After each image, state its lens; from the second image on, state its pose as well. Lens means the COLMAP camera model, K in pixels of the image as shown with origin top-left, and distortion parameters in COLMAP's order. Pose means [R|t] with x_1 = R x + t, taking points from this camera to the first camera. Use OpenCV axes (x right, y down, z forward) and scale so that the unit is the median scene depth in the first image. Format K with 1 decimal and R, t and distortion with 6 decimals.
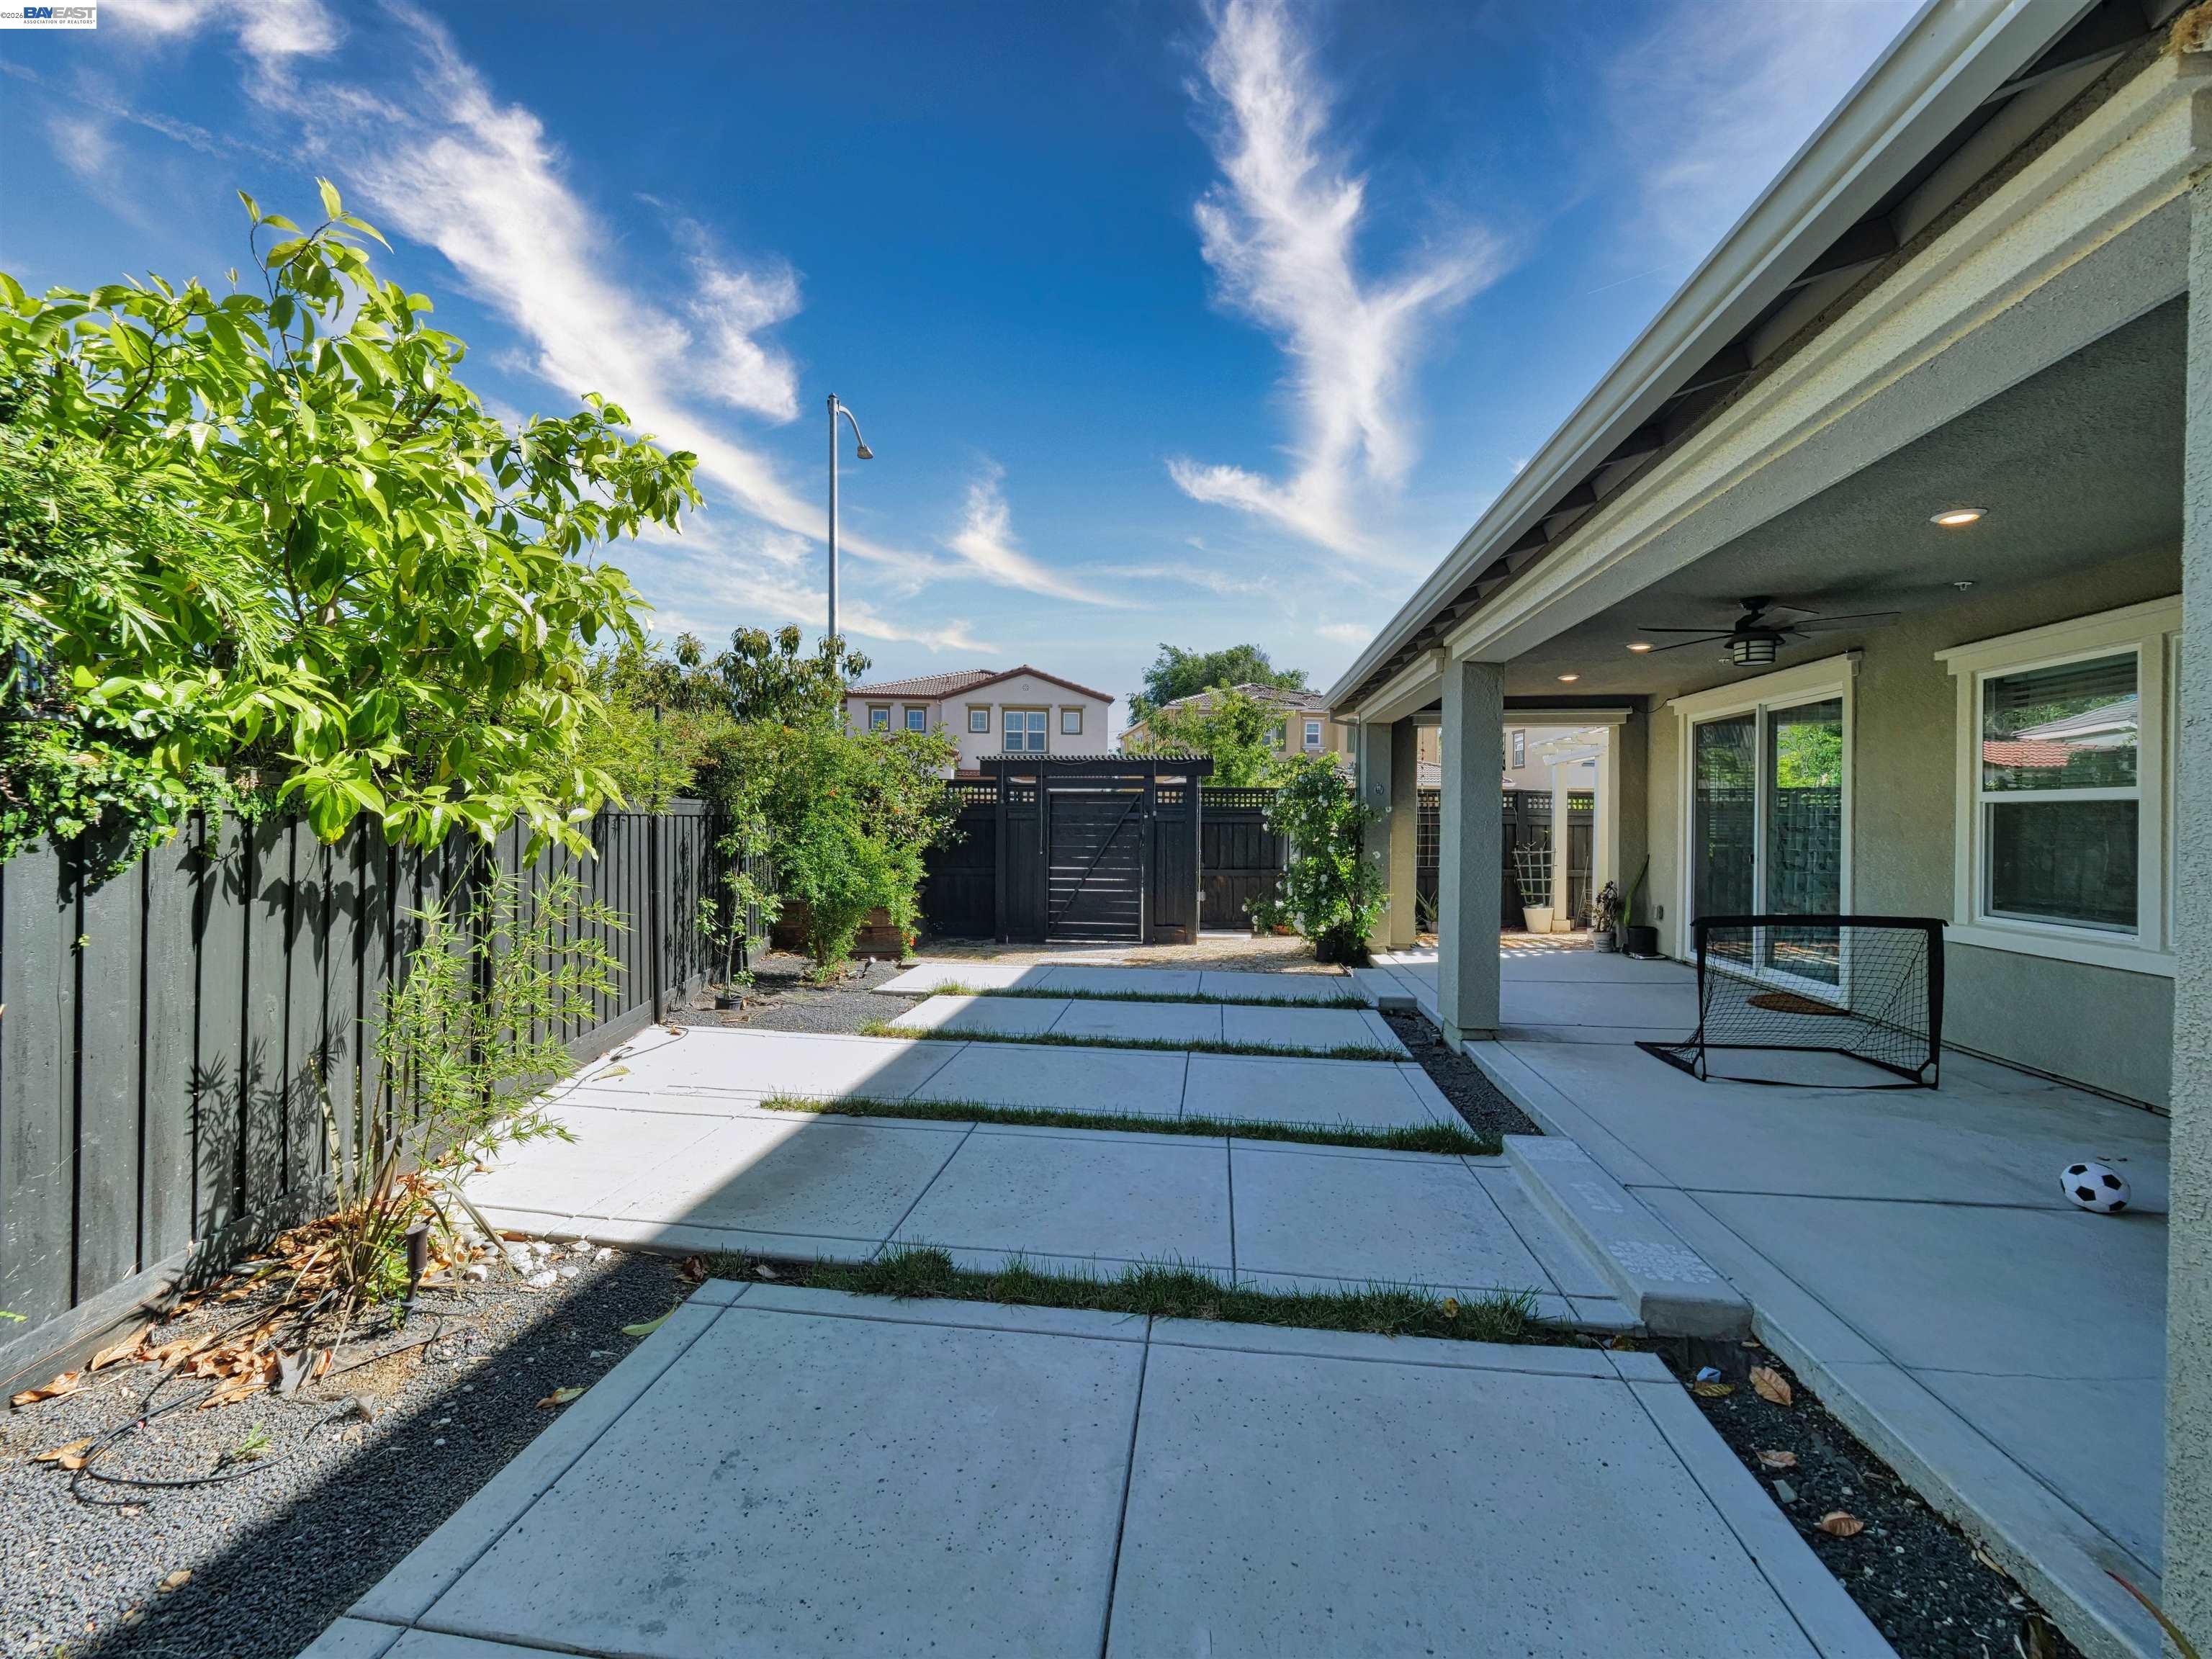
lens RADIAL K [[939.1, 0, 1077.7], [0, 939.1, 826.9], [0, 0, 1]] dist [-0.005002, -0.000293]
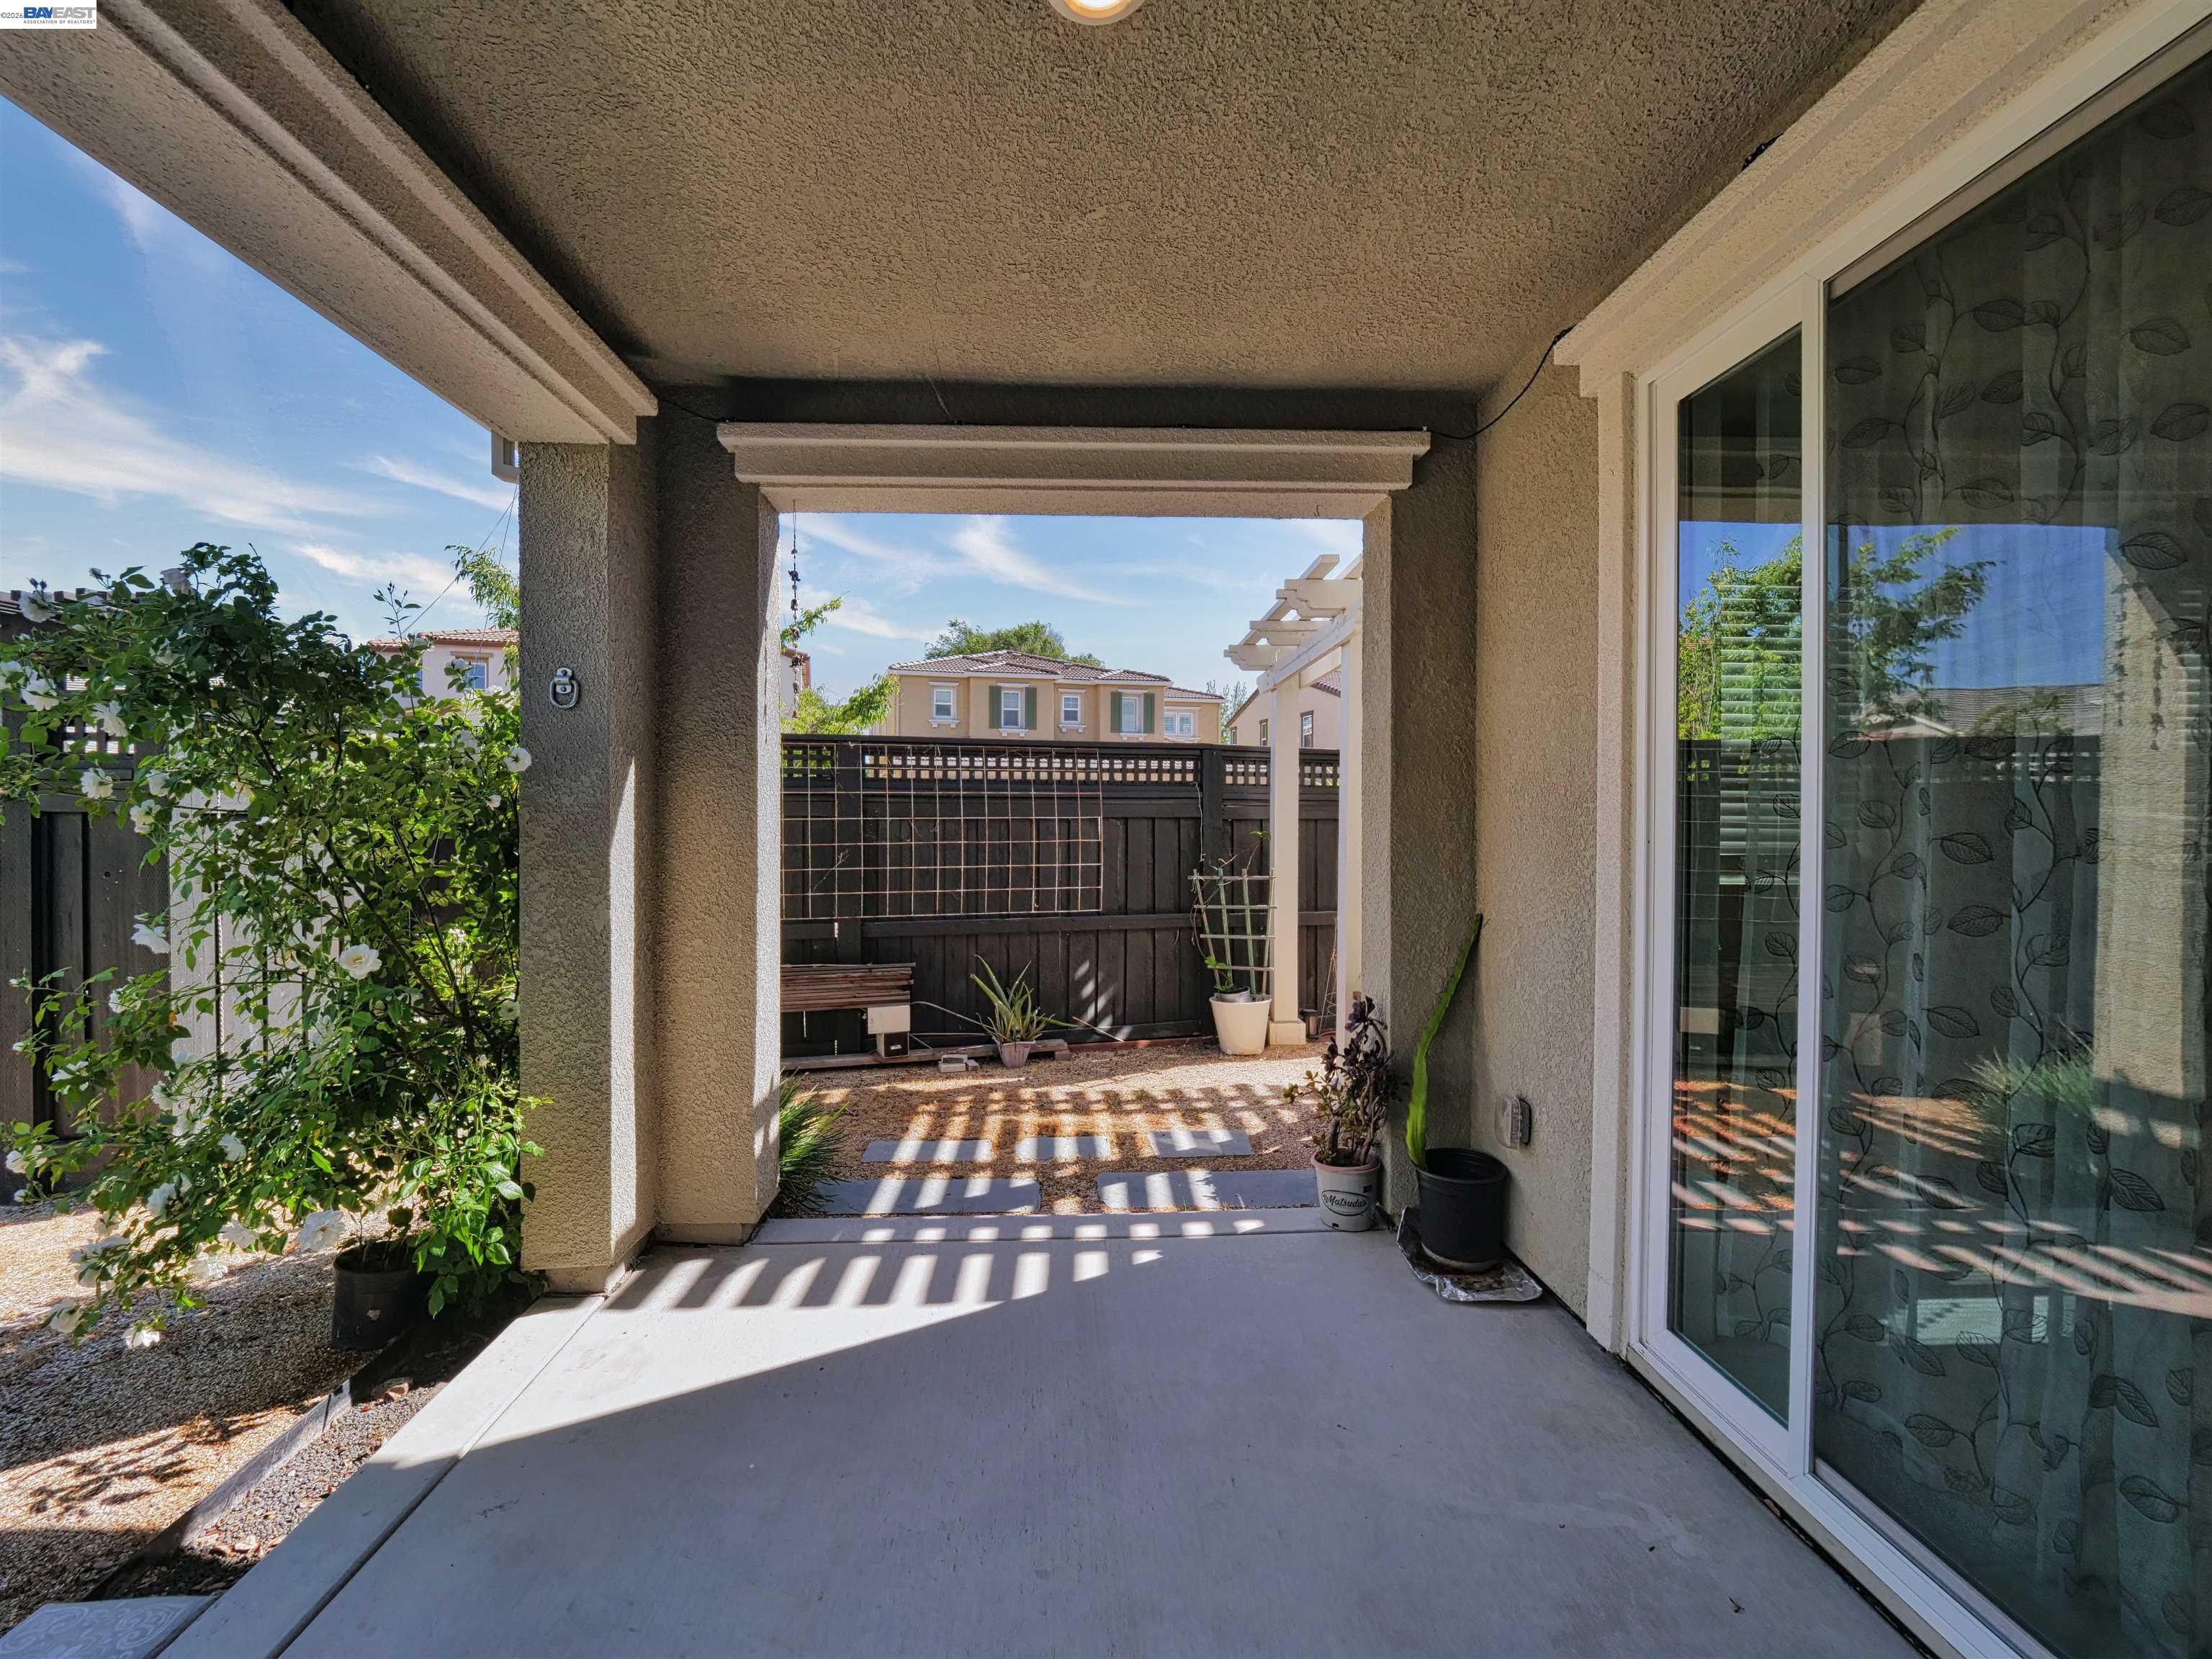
lens RADIAL K [[939.1, 0, 1077.7], [0, 939.1, 826.9], [0, 0, 1]] dist [-0.005002, -0.000293]
pose [[0.983773, -0.007715, 0.179254, 0.447550], [0.006616, 0.999955, 0.006730, -0.002147], [-0.179298, -0.005435, 0.983780, 0.760418]]
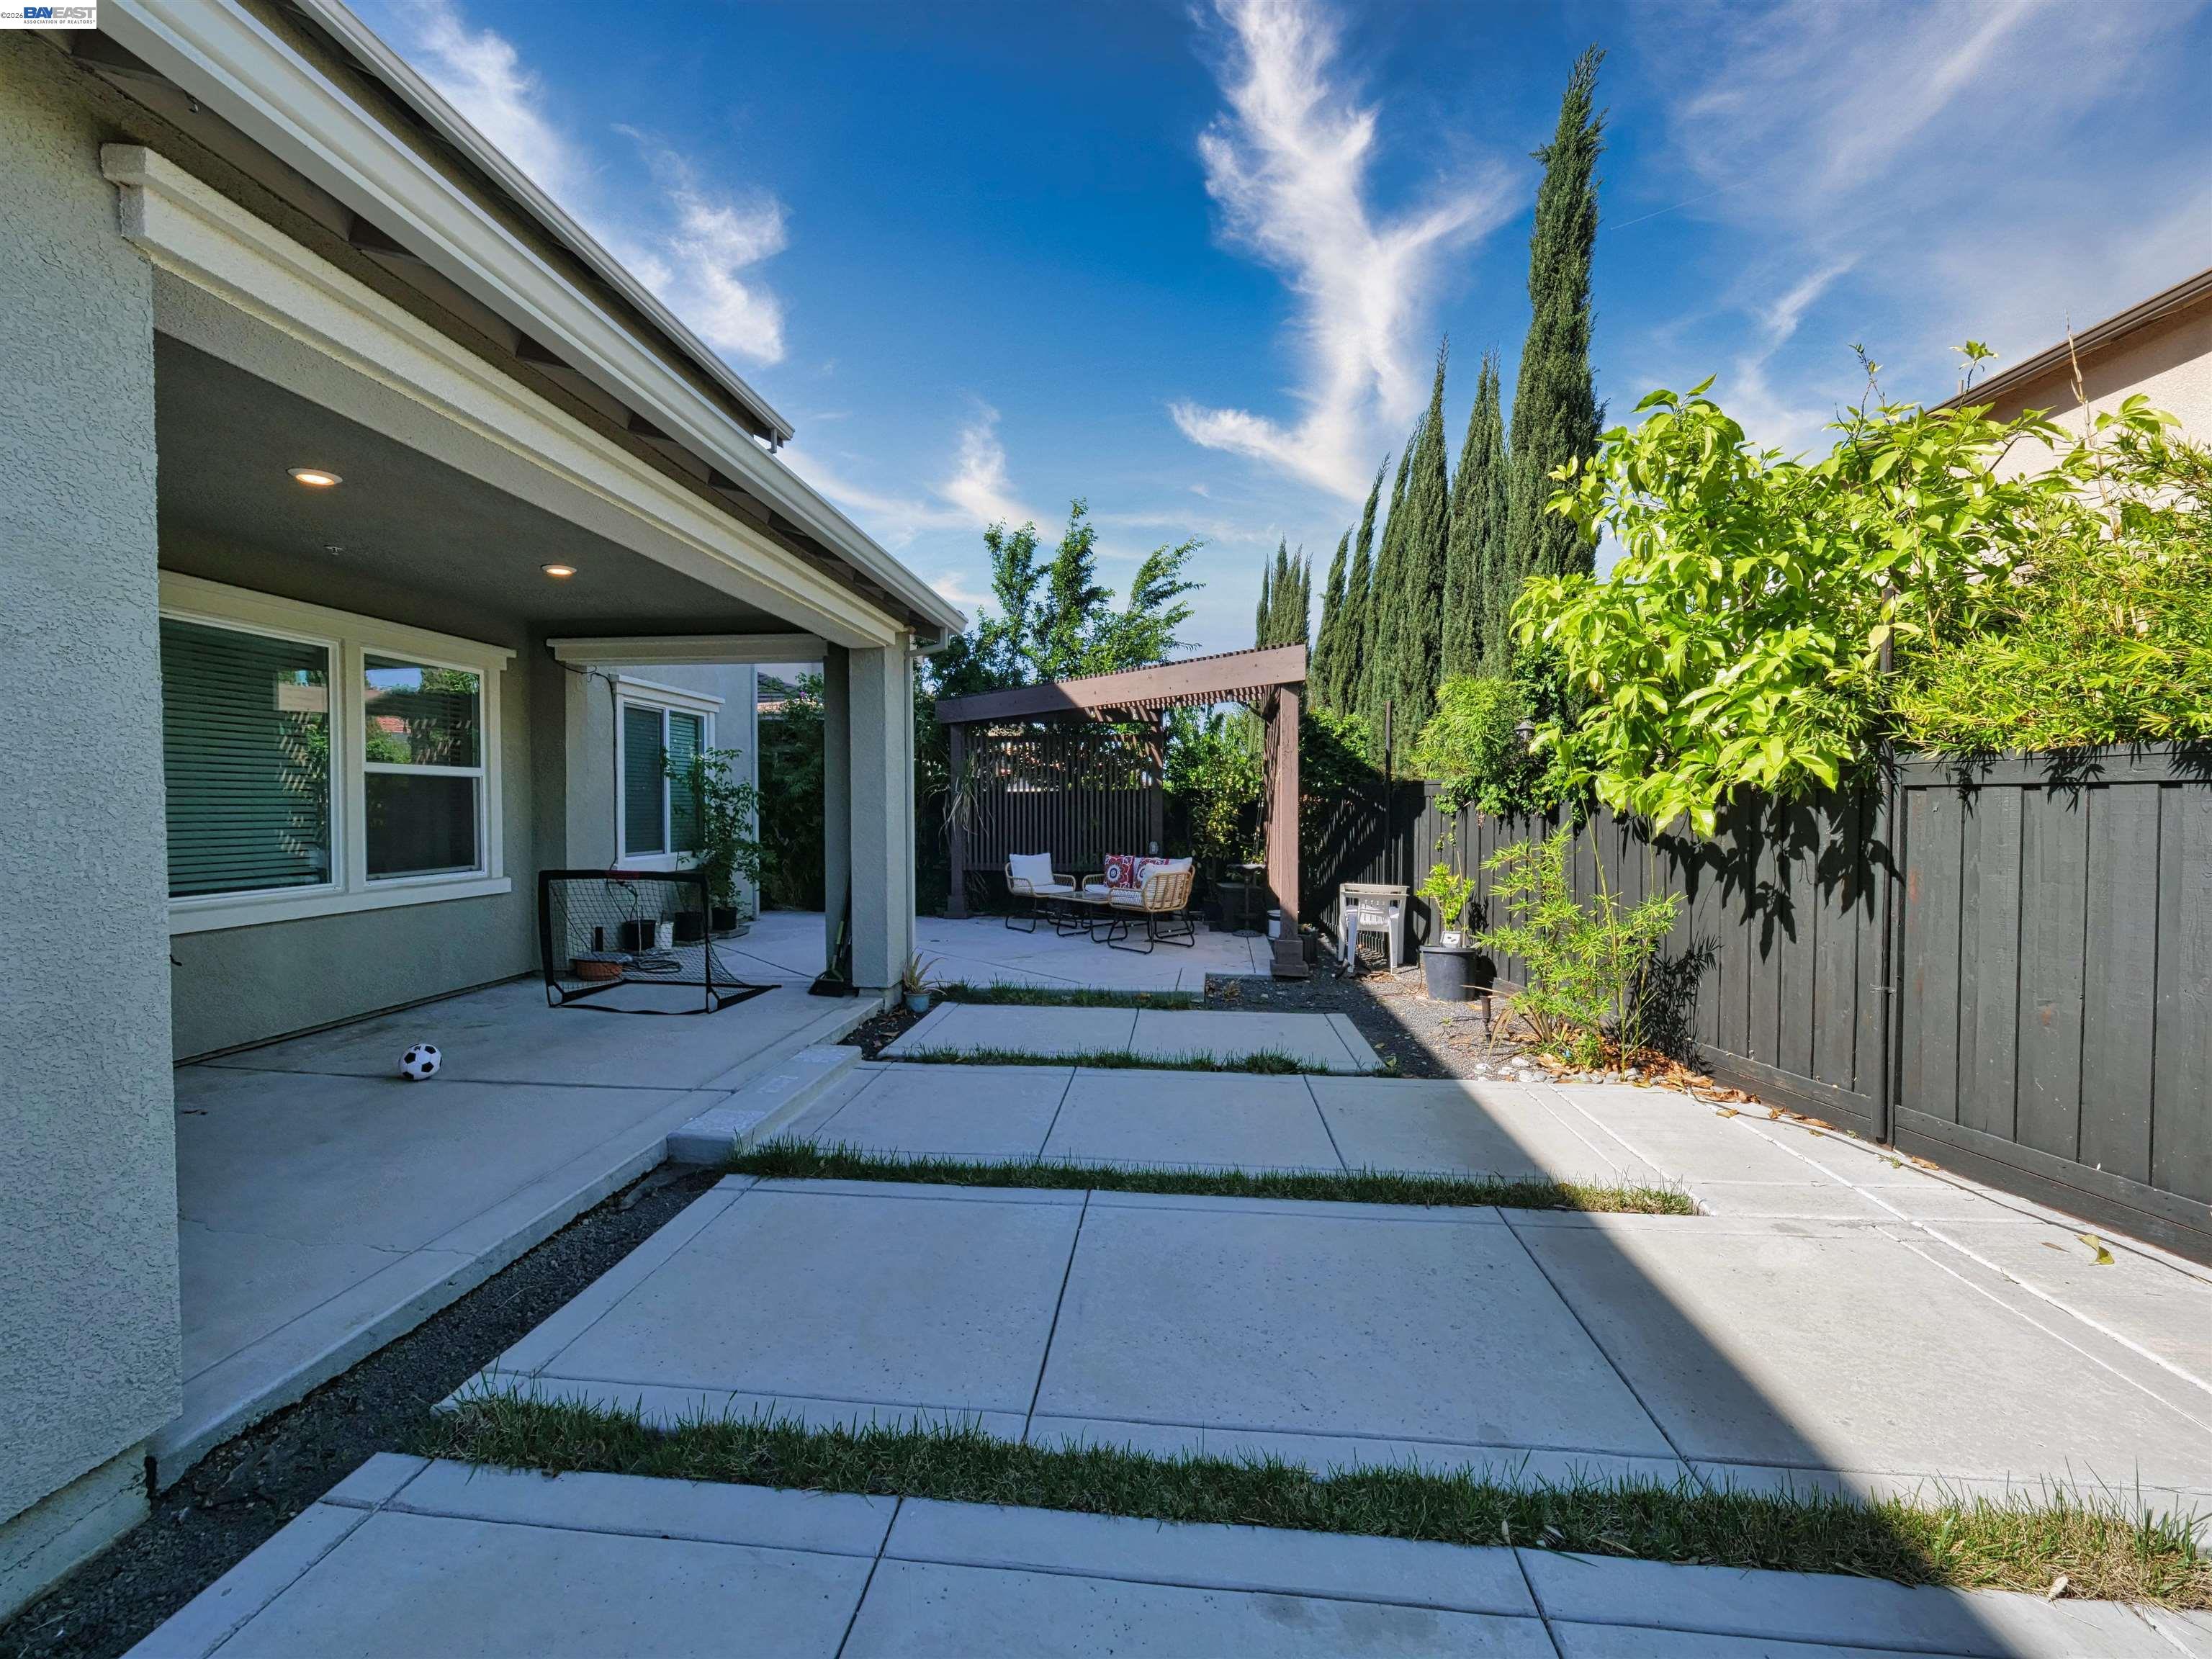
lens RADIAL K [[939.1, 0, 1077.7], [0, 939.1, 826.9], [0, 0, 1]] dist [-0.005002, -0.000293]
pose [[-0.999440, -0.006471, -0.032839, 0.073359], [-0.007588, 0.999393, 0.034012, -0.001424], [0.032599, 0.034243, -0.998882, 0.883227]]
